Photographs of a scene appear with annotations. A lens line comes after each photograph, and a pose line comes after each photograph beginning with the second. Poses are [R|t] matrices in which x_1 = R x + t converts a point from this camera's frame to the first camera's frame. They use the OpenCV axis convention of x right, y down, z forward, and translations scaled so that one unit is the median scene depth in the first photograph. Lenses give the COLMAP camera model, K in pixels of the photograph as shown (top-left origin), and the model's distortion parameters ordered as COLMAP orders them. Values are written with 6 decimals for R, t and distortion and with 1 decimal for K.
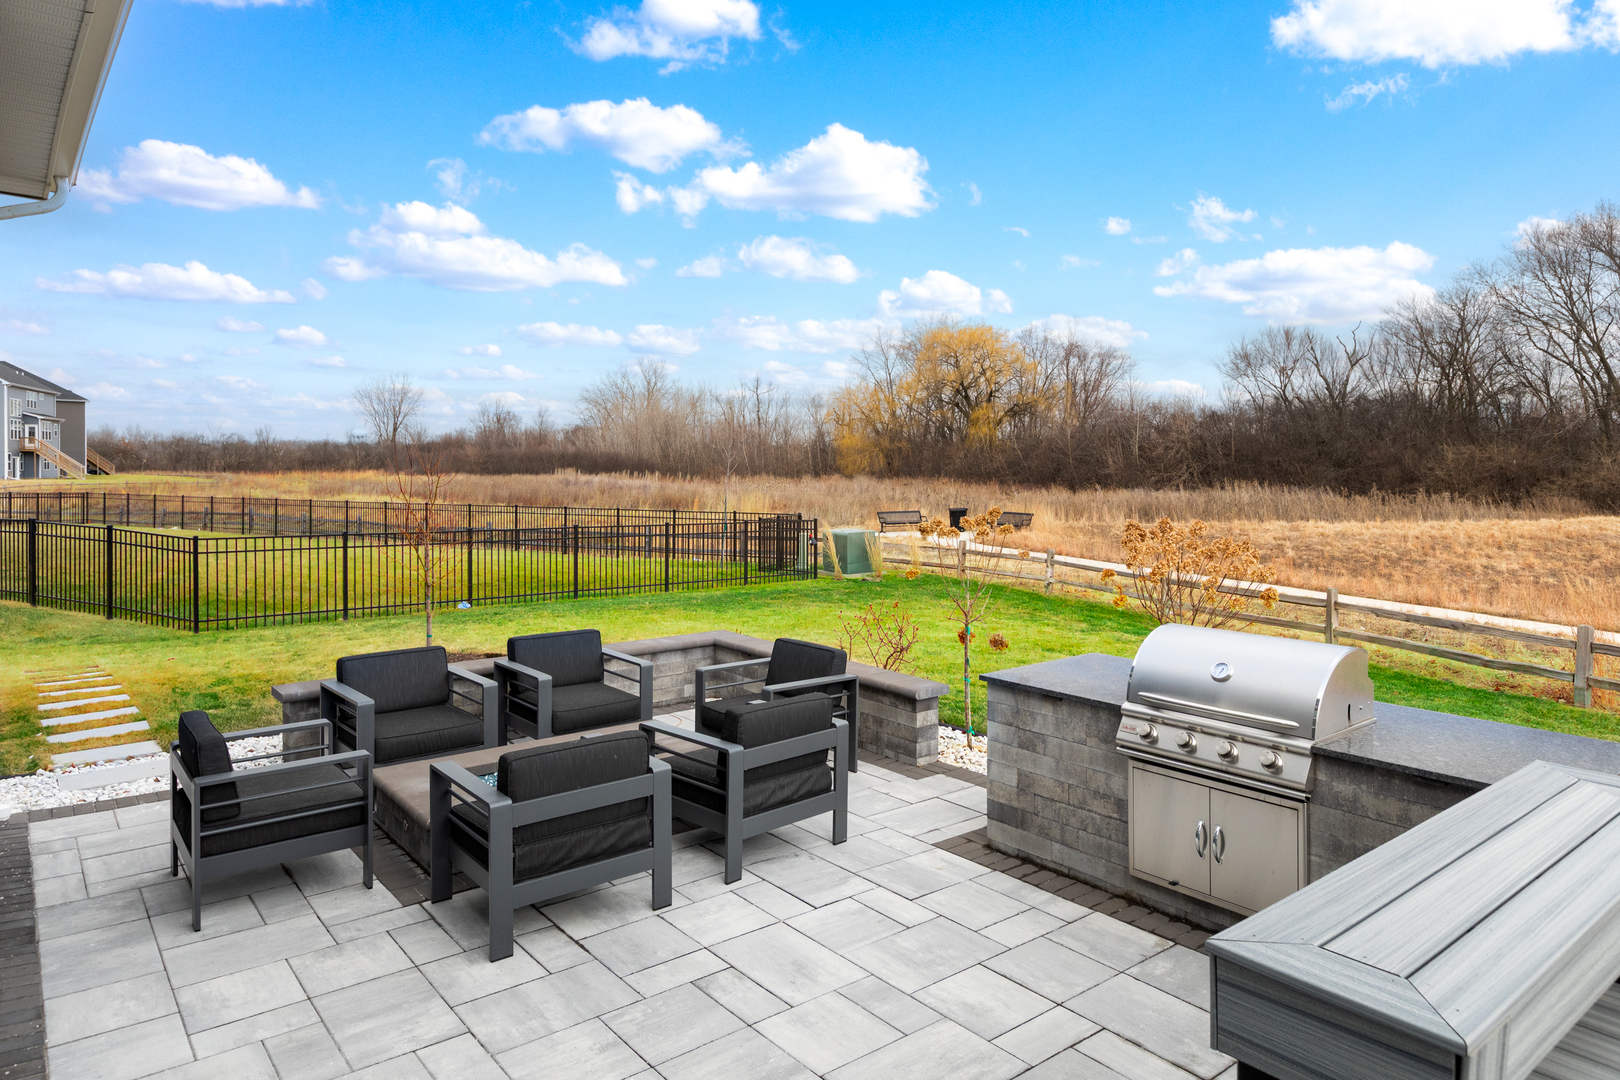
lens RADIAL K [[1006.6, 0, 804.4], [0, 1006.6, 475.8], [0, 0, 1]] dist [0.000920, 0.000128]
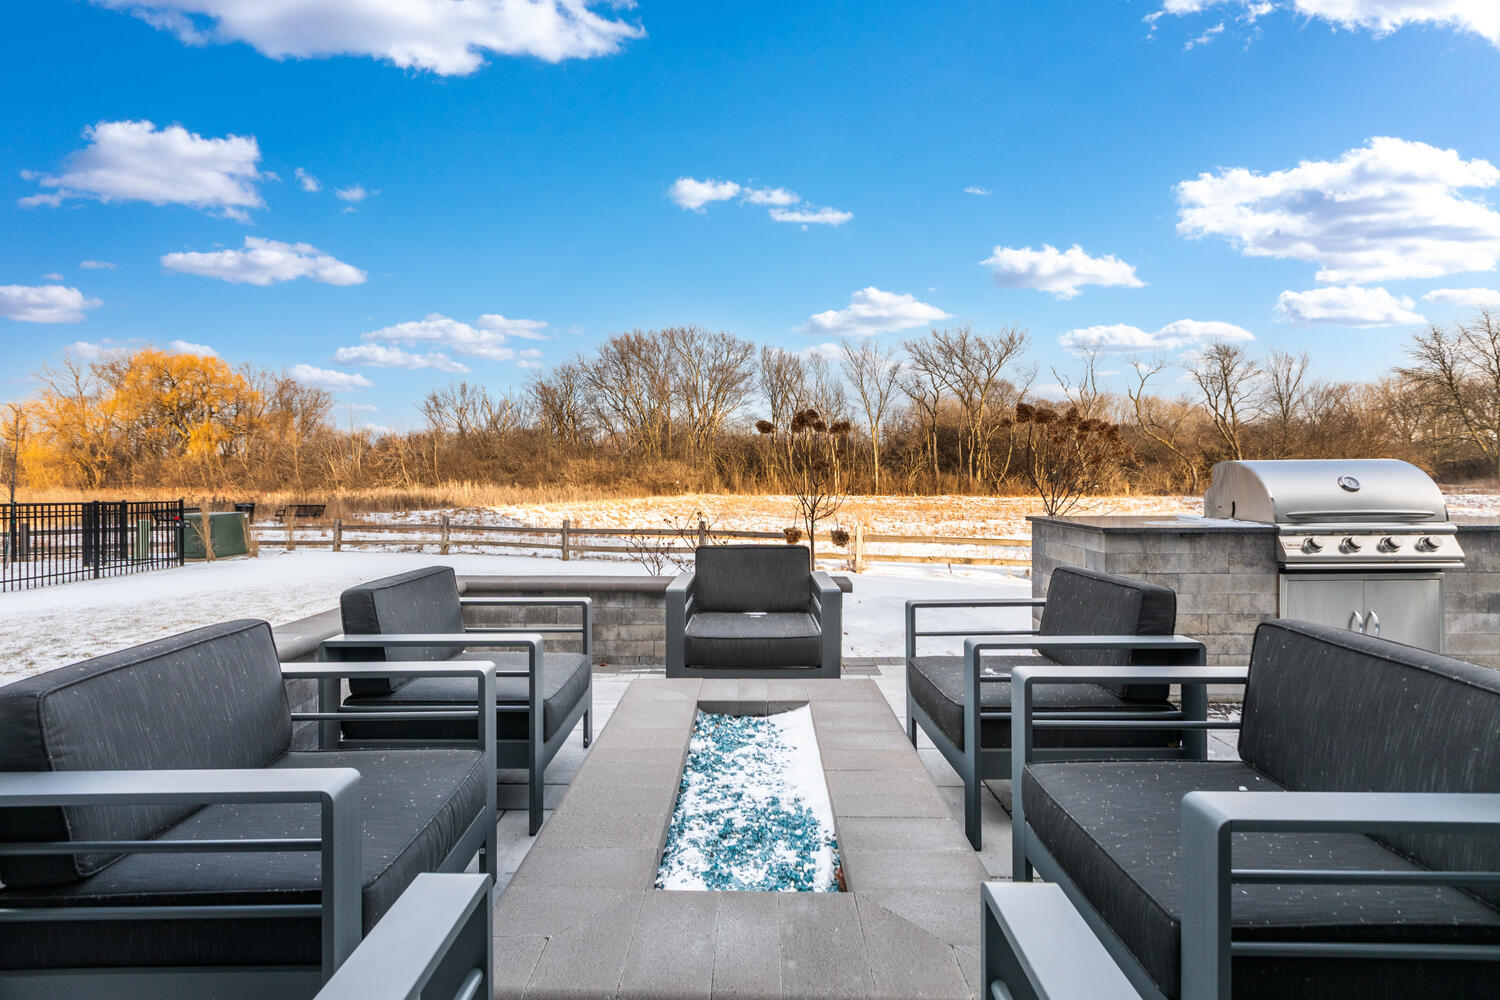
lens RADIAL K [[684.7, 0, 732.5], [0, 684.7, 479.1], [0, 0, 1]] dist [0.000292, 0.000105]
pose [[0.654359, -0.009459, 0.756125, -0.562265], [0.017655, 0.999840, -0.002771, 0.148262], [-0.755978, 0.015163, 0.654422, 0.848869]]
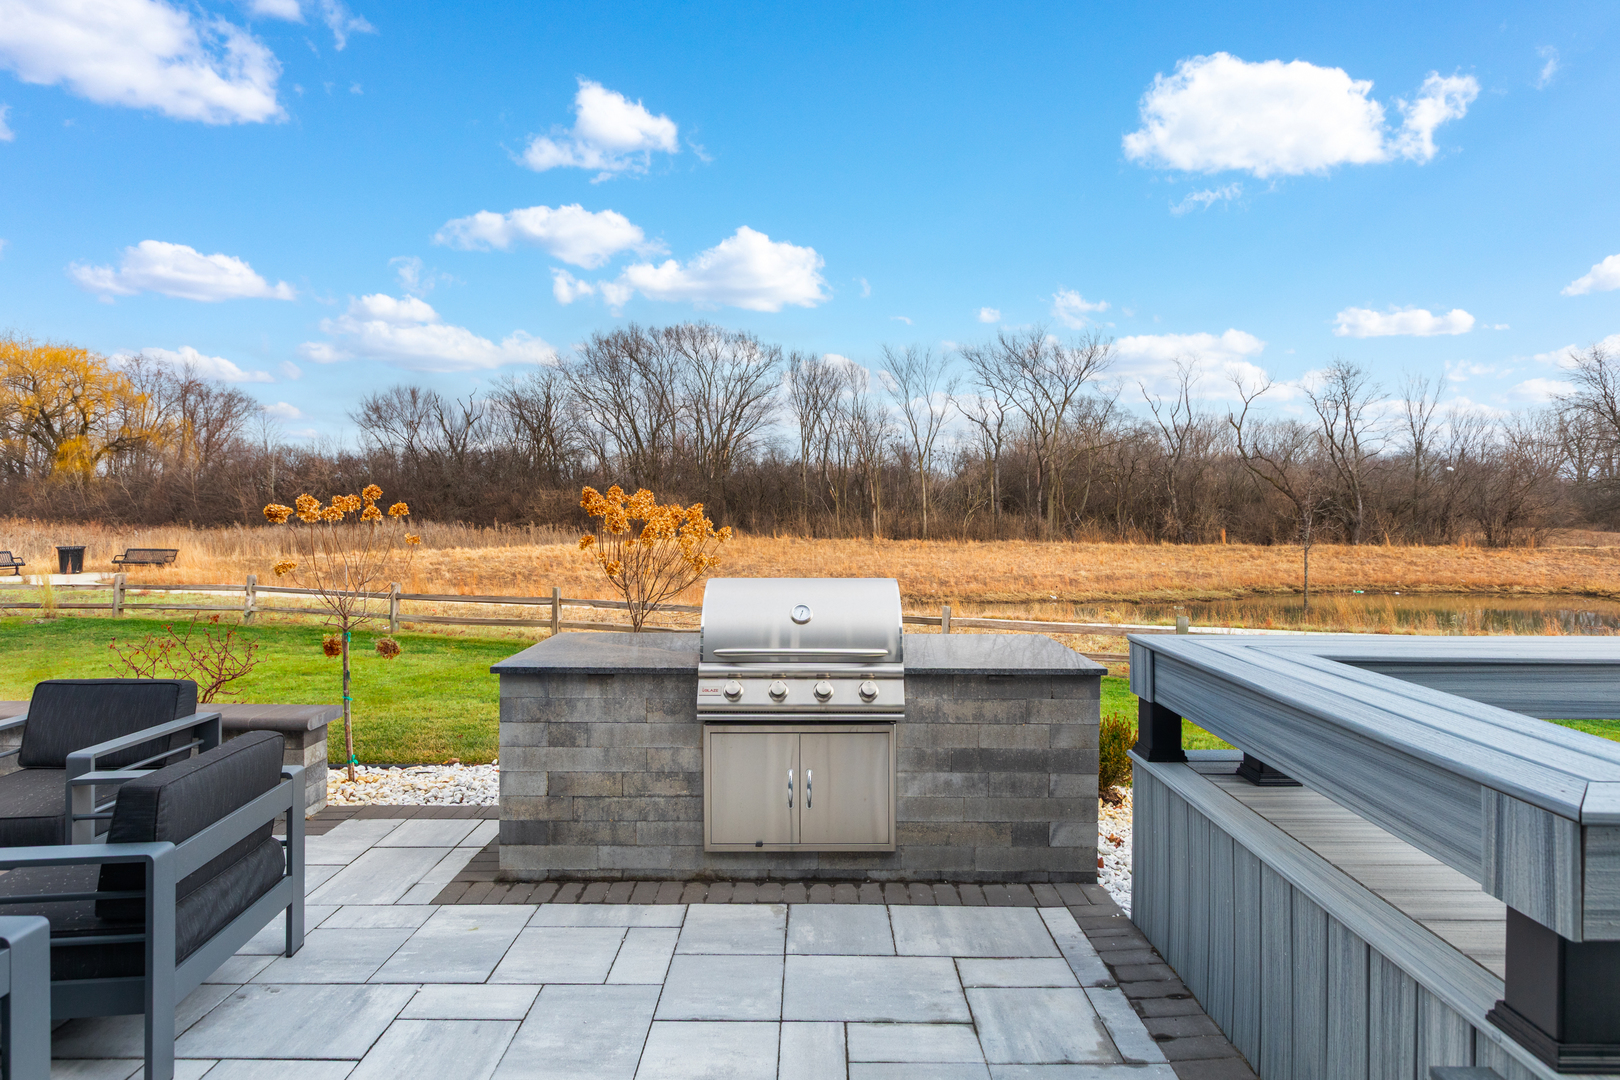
lens RADIAL K [[857.6, 0, 811.9], [0, 857.6, 521.4], [0, 0, 1]] dist [0.002444, 0.001122]
pose [[0.625702, -0.008917, 0.780012, -0.193978], [0.006005, 0.999960, 0.006615, 0.081692], [-0.780039, 0.000545, 0.625730, 0.387741]]
